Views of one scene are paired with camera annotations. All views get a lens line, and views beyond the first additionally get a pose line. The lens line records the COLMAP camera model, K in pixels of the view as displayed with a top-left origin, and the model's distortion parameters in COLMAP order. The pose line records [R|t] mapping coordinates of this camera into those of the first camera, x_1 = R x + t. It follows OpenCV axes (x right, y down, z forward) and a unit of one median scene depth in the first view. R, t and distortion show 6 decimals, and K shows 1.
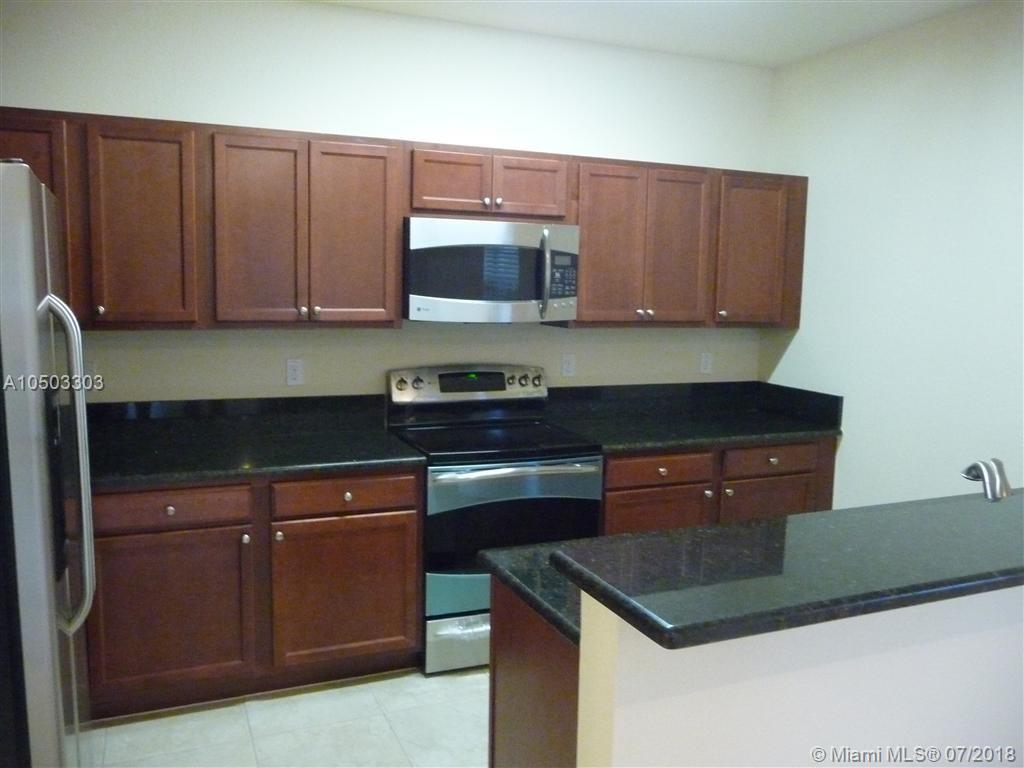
lens RADIAL K [[836.3, 0, 512.0], [0, 836.3, 384.0], [0, 0, 1]] dist [0.004954, -0.001768]
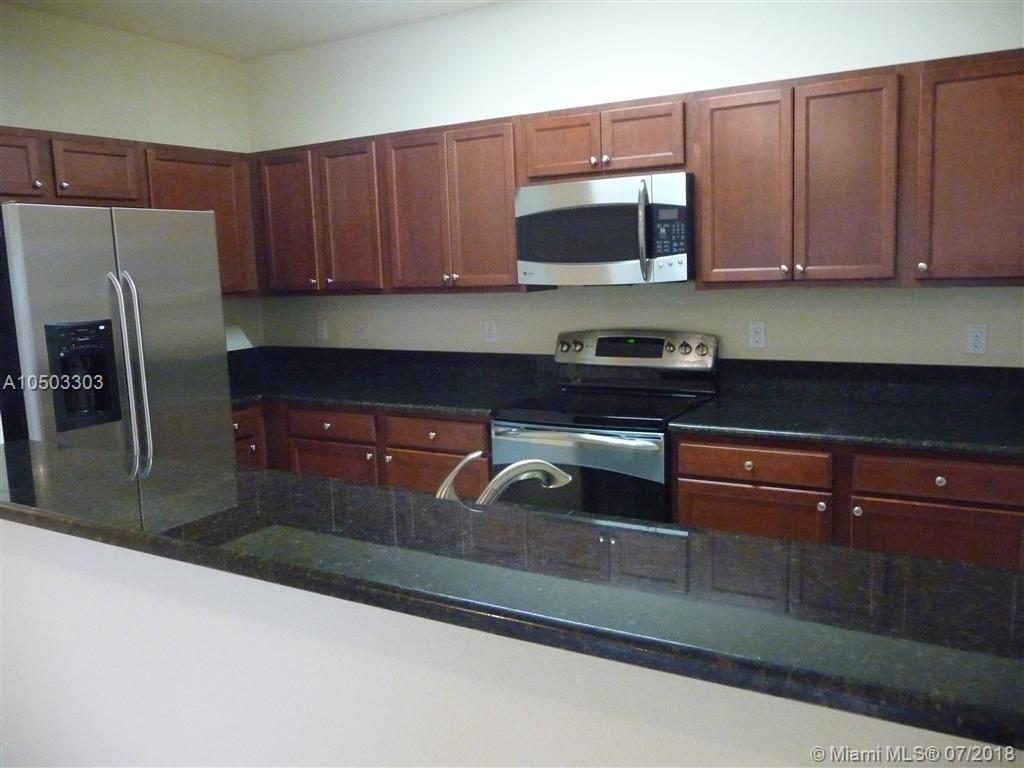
lens RADIAL K [[867.8, 0, 512.0], [0, 867.8, 384.0], [0, 0, 1]] dist [-0.005177, -0.002513]
pose [[0.585996, 0.078525, -0.806500, 0.723356], [-0.042538, 0.996902, 0.066156, -0.020803], [0.809196, -0.004460, 0.587521, 0.316562]]
